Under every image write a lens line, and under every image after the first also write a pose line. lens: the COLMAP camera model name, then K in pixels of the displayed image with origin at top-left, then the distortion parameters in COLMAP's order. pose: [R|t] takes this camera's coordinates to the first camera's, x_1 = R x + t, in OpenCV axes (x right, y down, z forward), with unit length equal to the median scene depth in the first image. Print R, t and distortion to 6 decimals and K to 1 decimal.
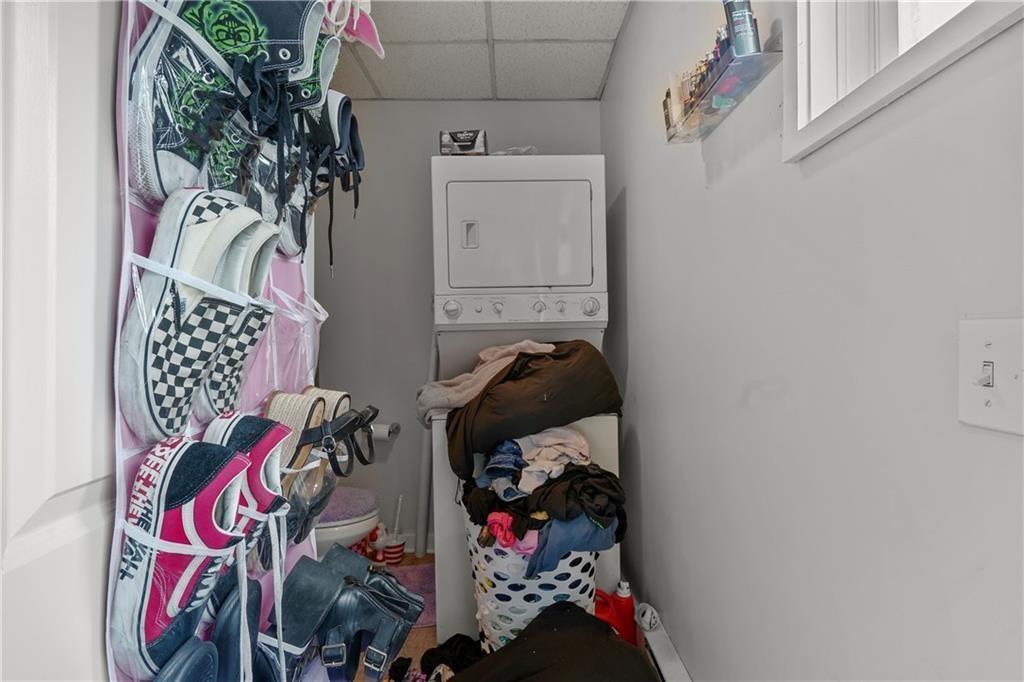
lens RADIAL K [[495.6, 0, 510.1], [0, 495.6, 331.9], [0, 0, 1]] dist [-0.003523, 0.000977]
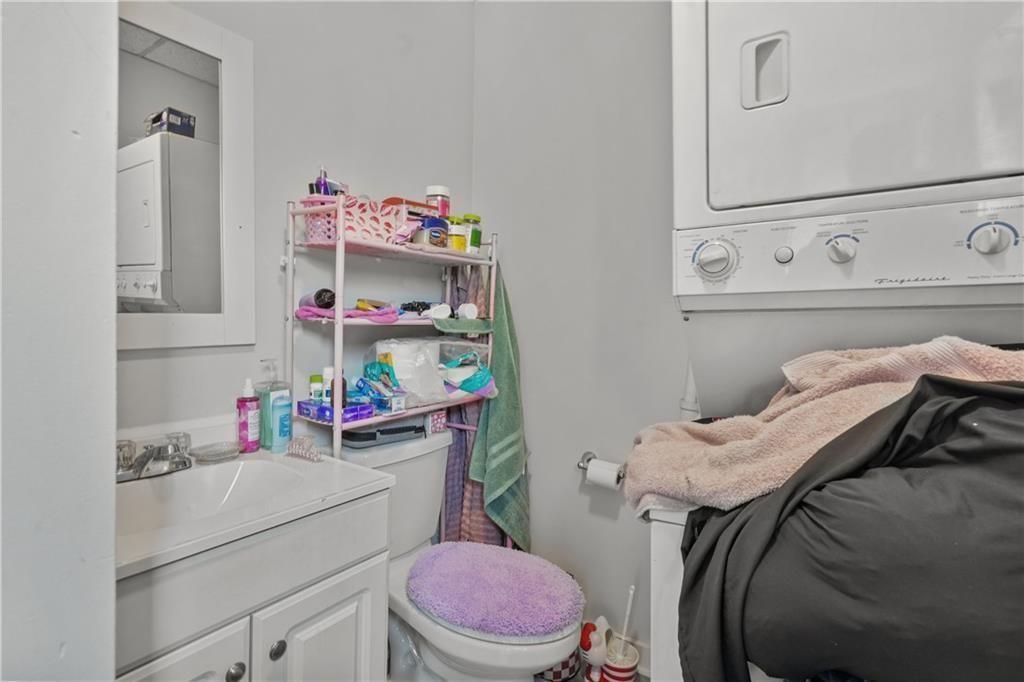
lens RADIAL K [[495.6, 0, 510.1], [0, 495.6, 331.9], [0, 0, 1]] dist [-0.003523, 0.000977]
pose [[0.832917, 0.025786, -0.552796, -0.028156], [-0.011397, 0.999501, 0.029452, 0.007154], [0.553280, -0.018231, 0.832796, 0.603262]]
